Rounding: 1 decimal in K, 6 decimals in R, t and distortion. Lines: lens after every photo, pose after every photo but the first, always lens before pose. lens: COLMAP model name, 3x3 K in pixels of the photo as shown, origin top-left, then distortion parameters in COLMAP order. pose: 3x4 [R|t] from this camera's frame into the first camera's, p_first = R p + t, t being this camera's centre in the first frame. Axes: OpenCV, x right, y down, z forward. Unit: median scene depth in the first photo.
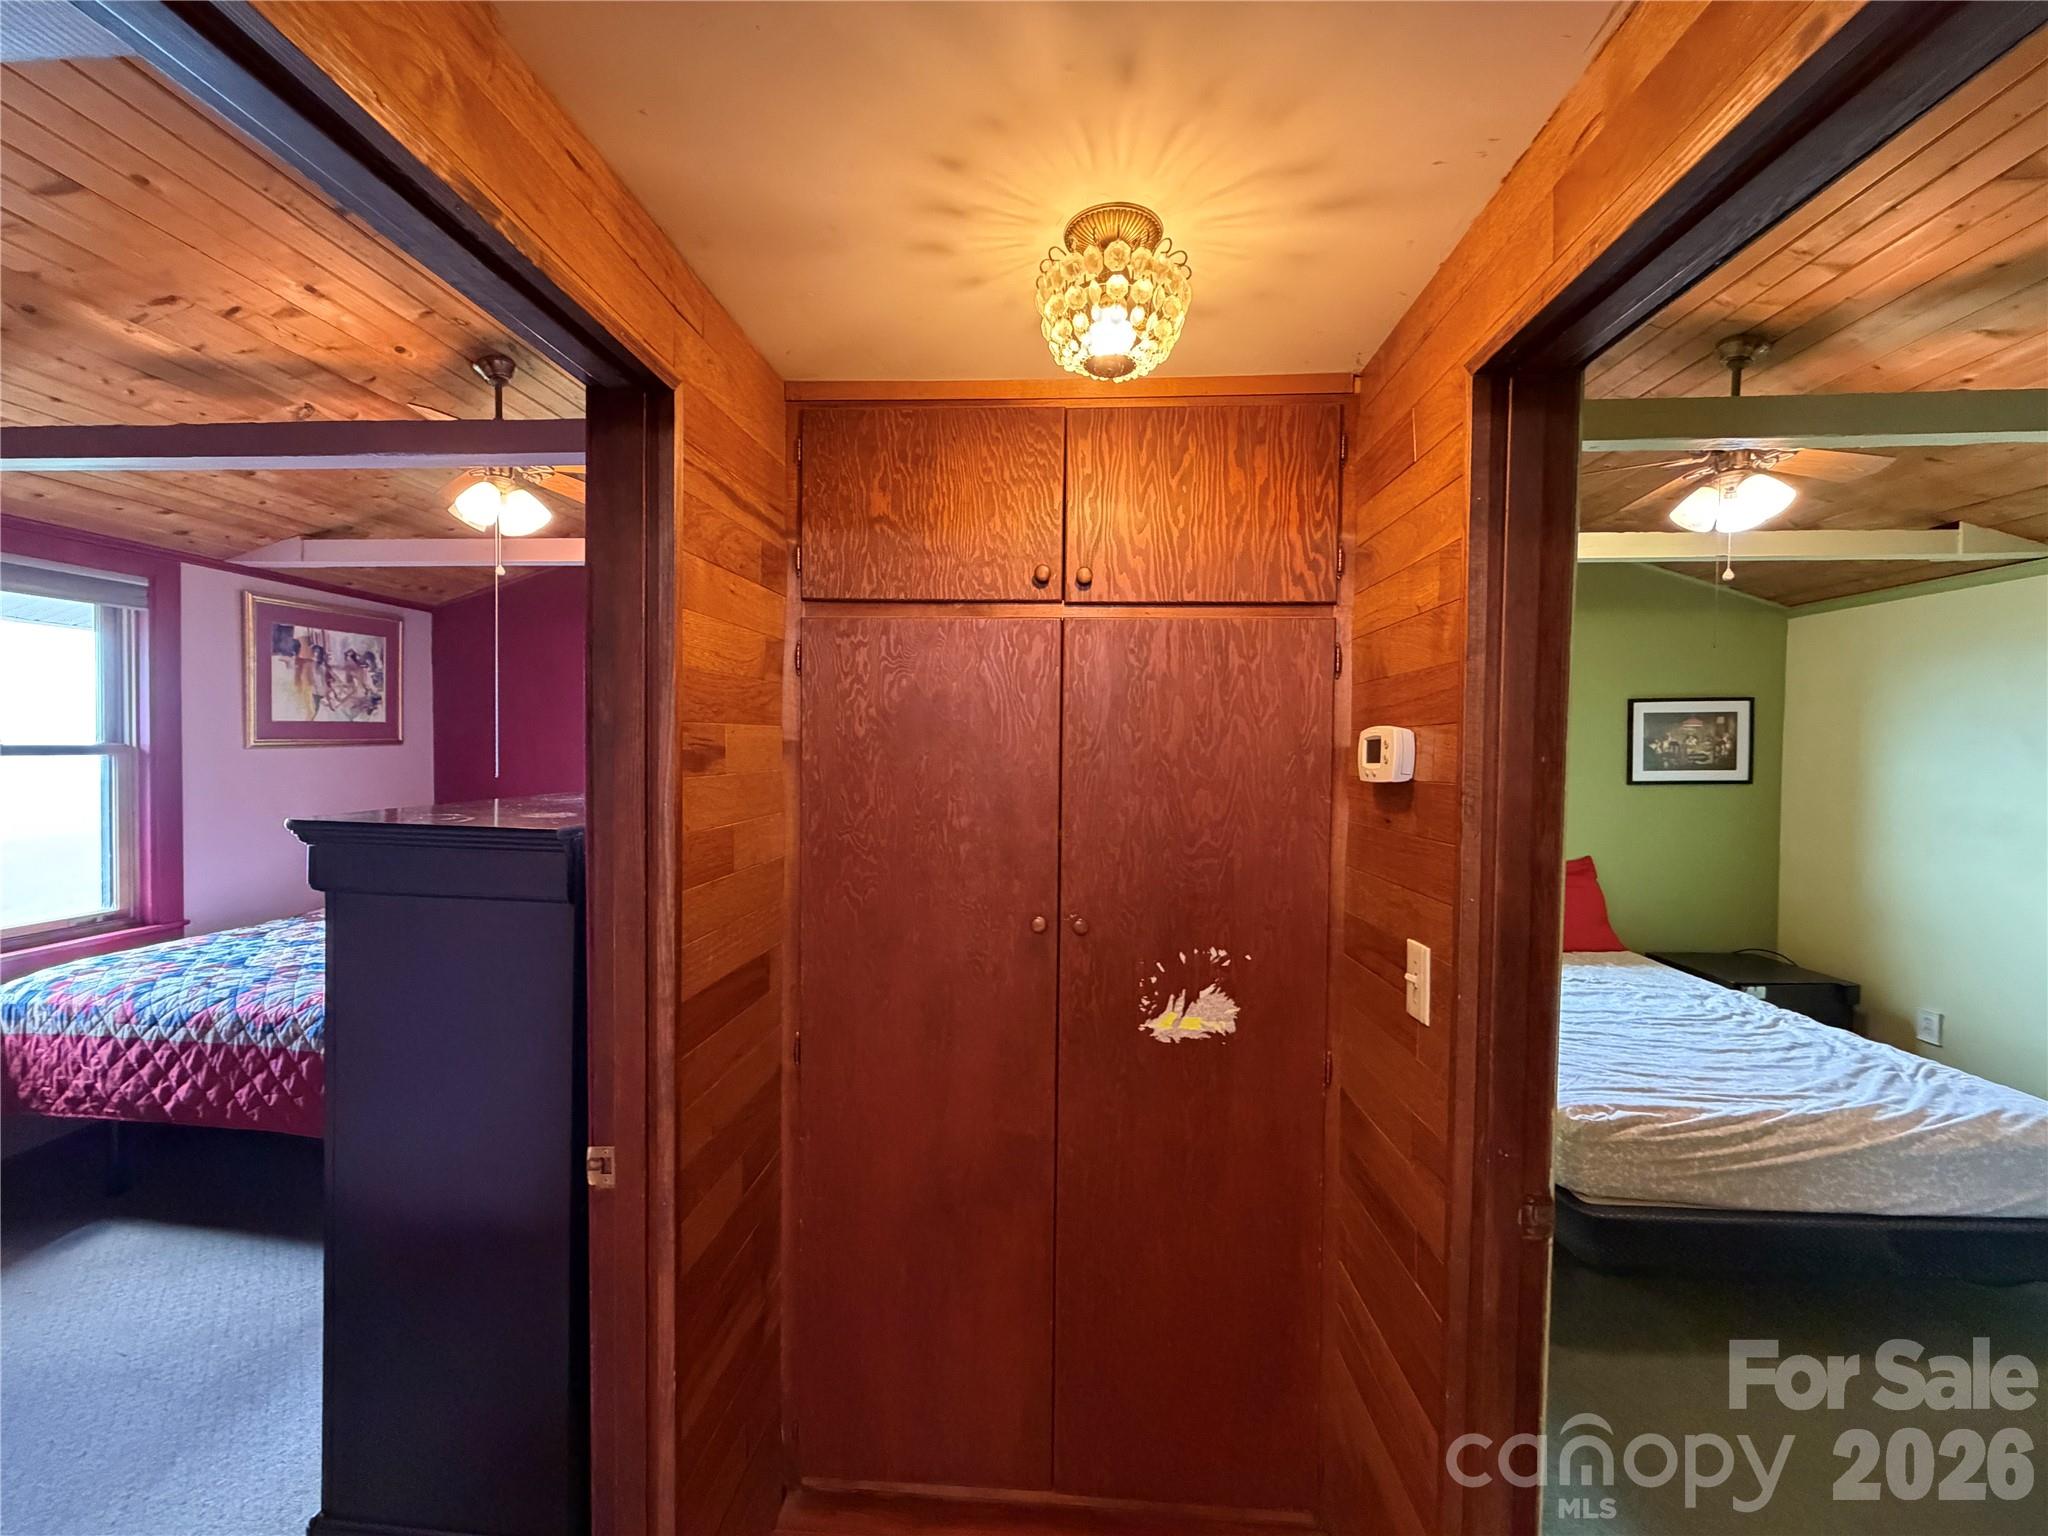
lens RADIAL K [[818.0, 0, 1018.3], [0, 818.0, 770.3], [0, 0, 1]] dist [-0.001107, 0.000231]
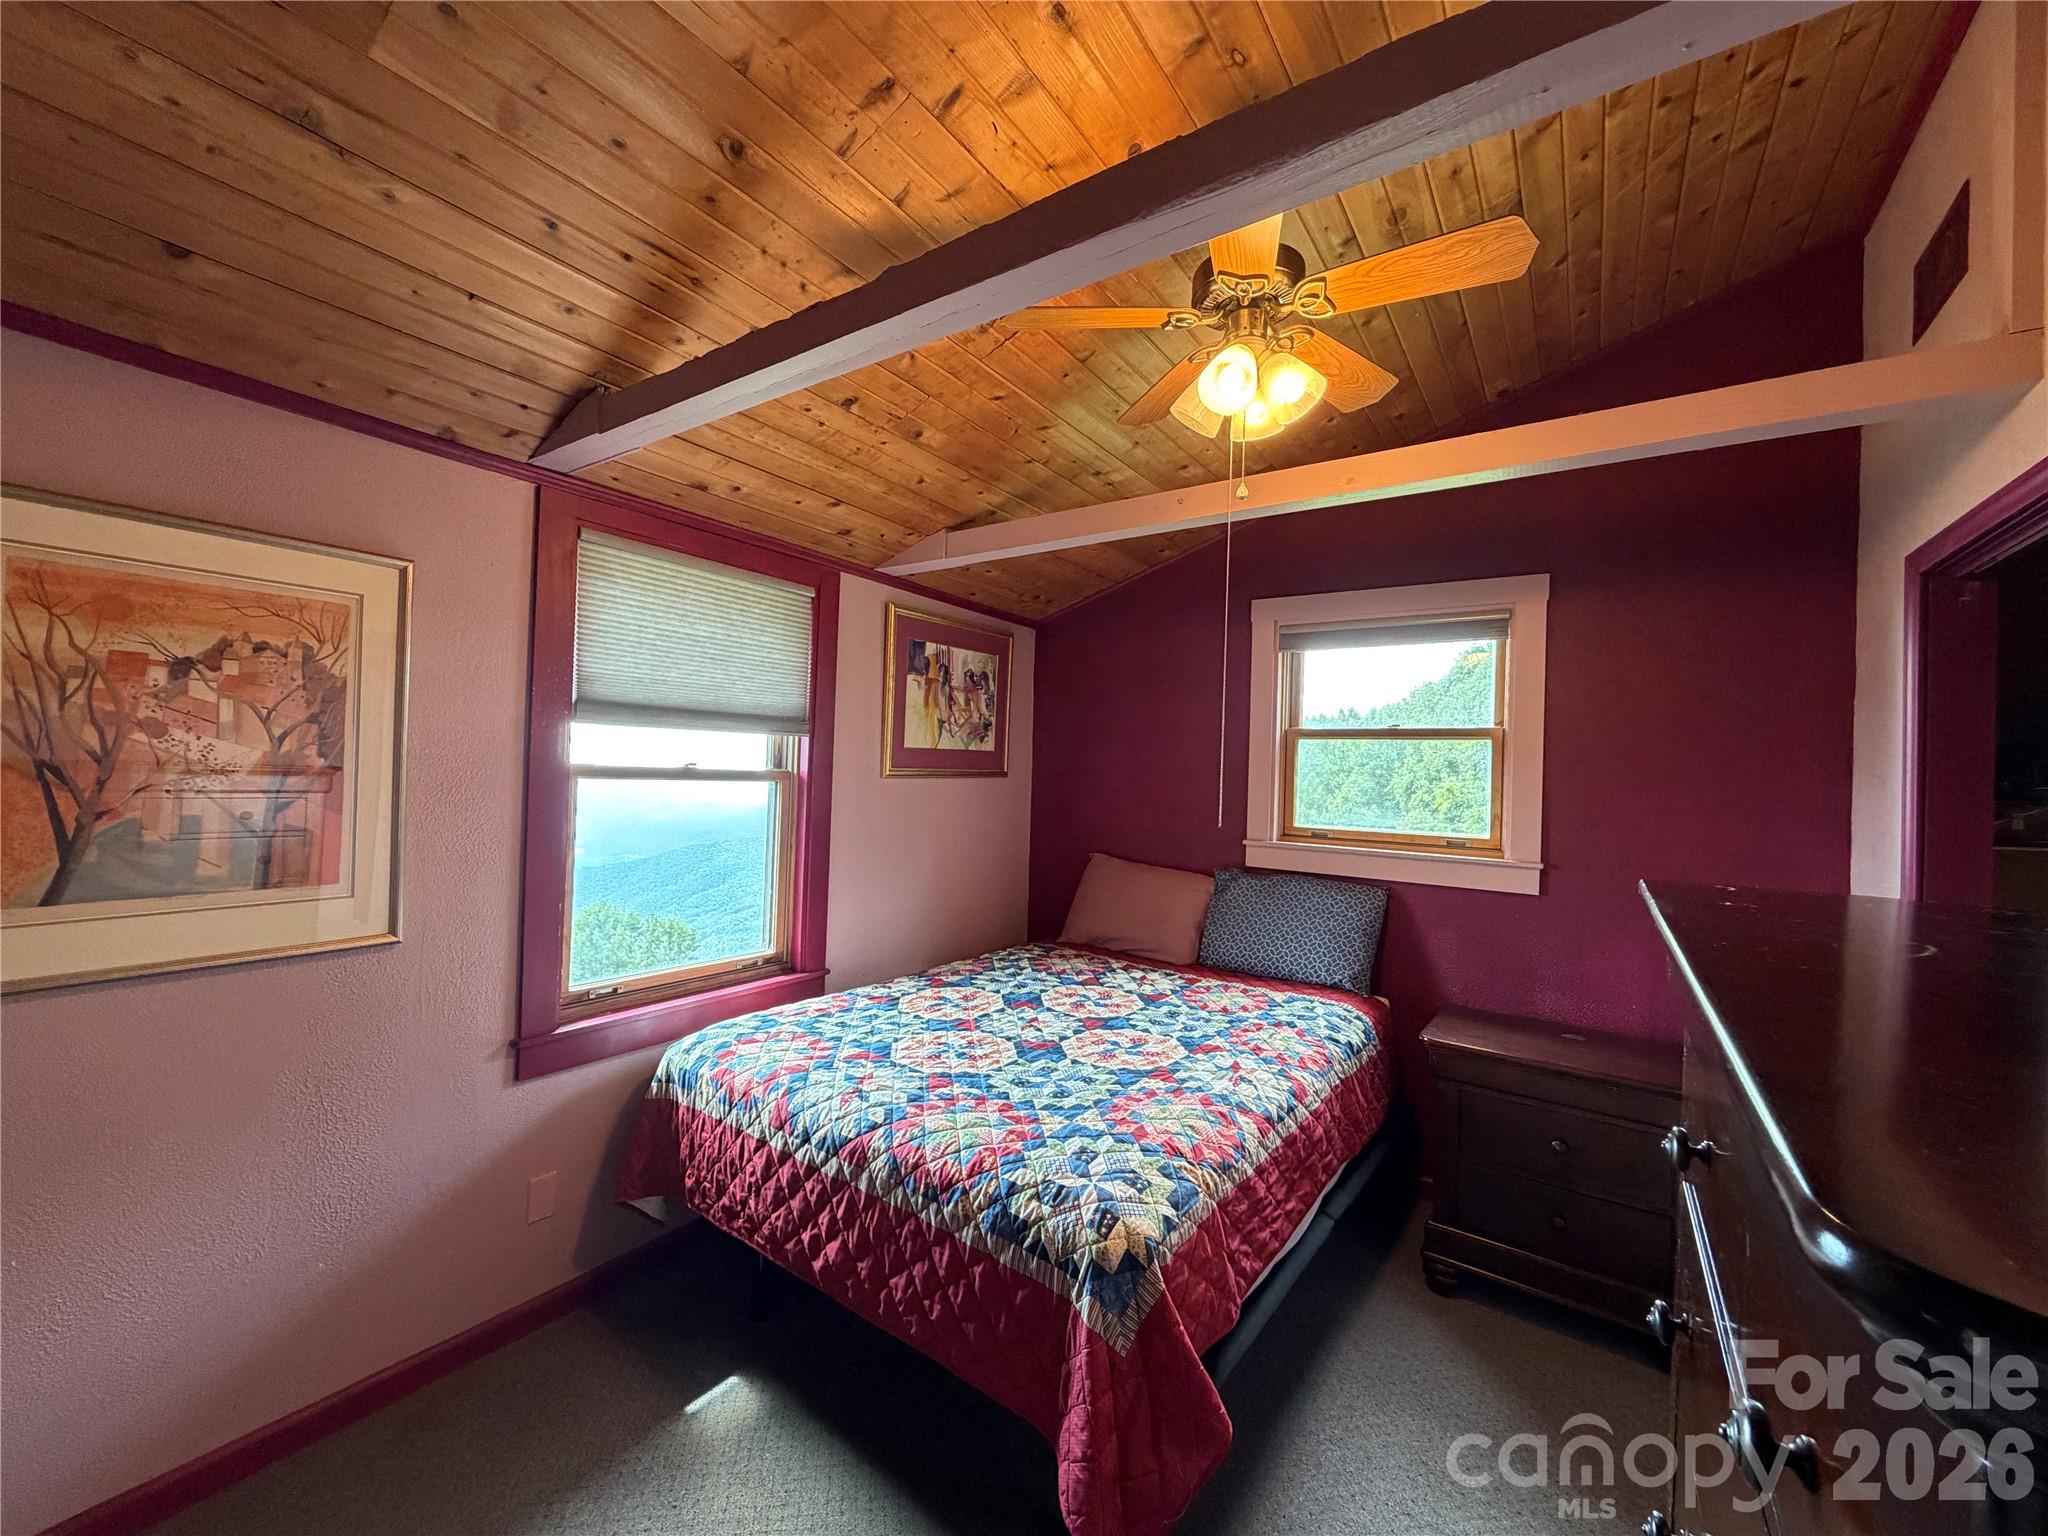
lens RADIAL K [[818.0, 0, 1018.3], [0, 818.0, 770.3], [0, 0, 1]] dist [-0.001107, 0.000231]
pose [[0.858604, 0.007135, -0.512590, -0.498882], [-0.033234, 0.998574, -0.041768, -0.004046], [0.511561, 0.052898, 0.857617, 0.429350]]
